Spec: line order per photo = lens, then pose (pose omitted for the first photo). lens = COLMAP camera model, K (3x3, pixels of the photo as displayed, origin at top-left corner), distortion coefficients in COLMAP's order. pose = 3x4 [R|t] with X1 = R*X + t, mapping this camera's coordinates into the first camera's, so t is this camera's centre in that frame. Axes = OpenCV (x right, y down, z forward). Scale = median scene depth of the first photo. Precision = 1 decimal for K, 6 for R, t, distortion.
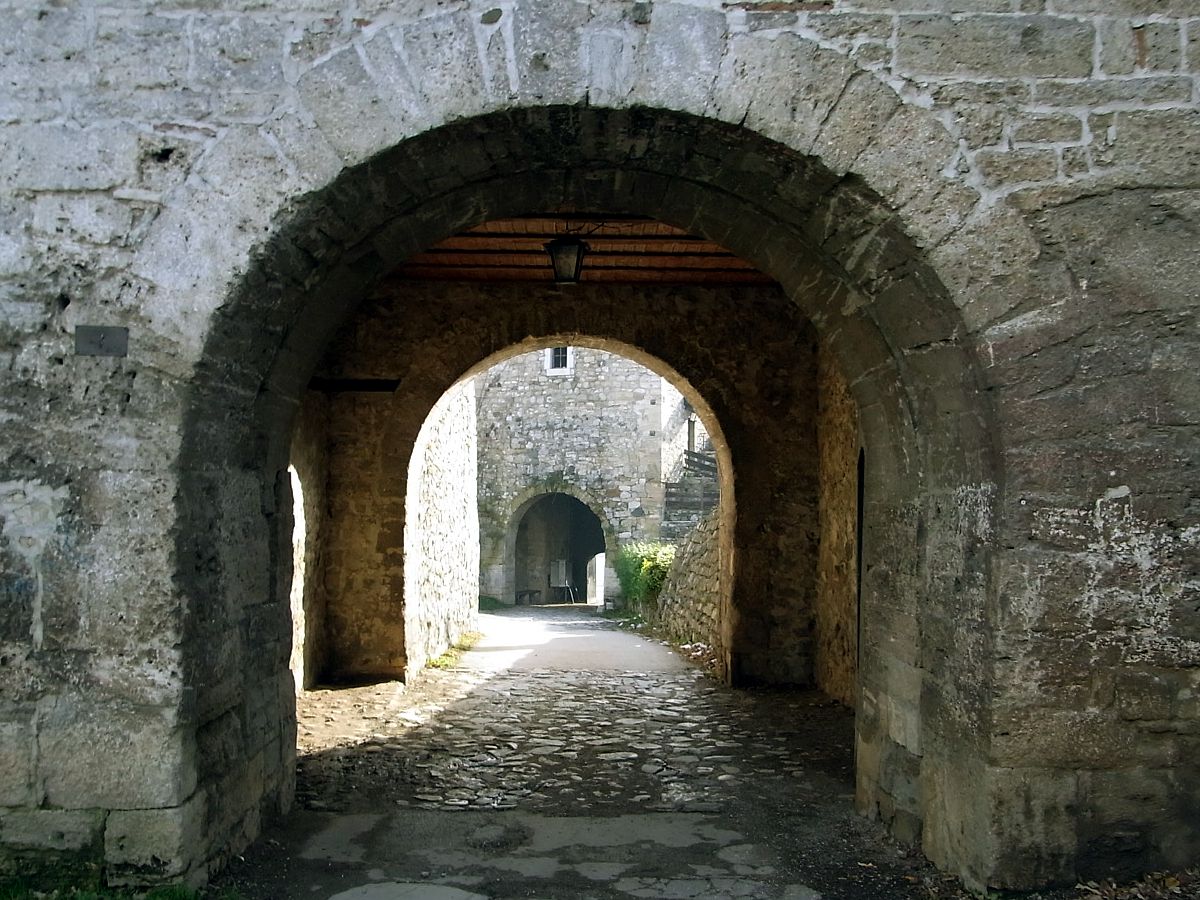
lens RADIAL K [[1180.3, 0, 516.6], [0, 1180.3, 450.6], [0, 0, 1]] dist [0.007797, 0.024332]
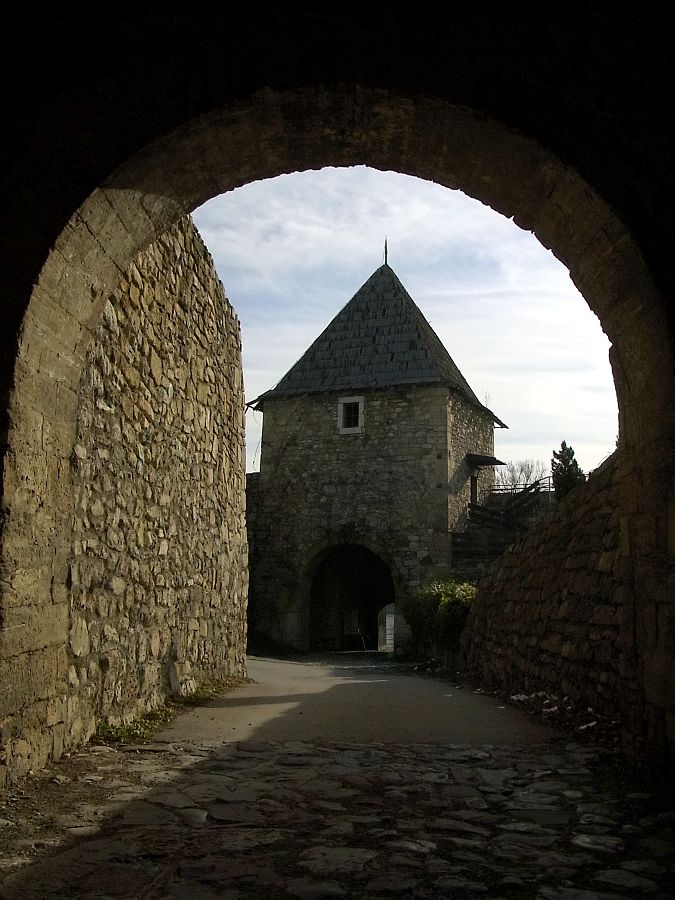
lens RADIAL K [[885.2, 0, 337.5], [0, 885.2, 450.0], [0, 0, 1]] dist [0.007797, 0.024332]
pose [[0.999882, 0.002331, 0.015206, 0.013301], [-0.000800, 0.994990, -0.099970, 0.036429], [-0.015363, 0.099946, 0.994874, 0.232541]]
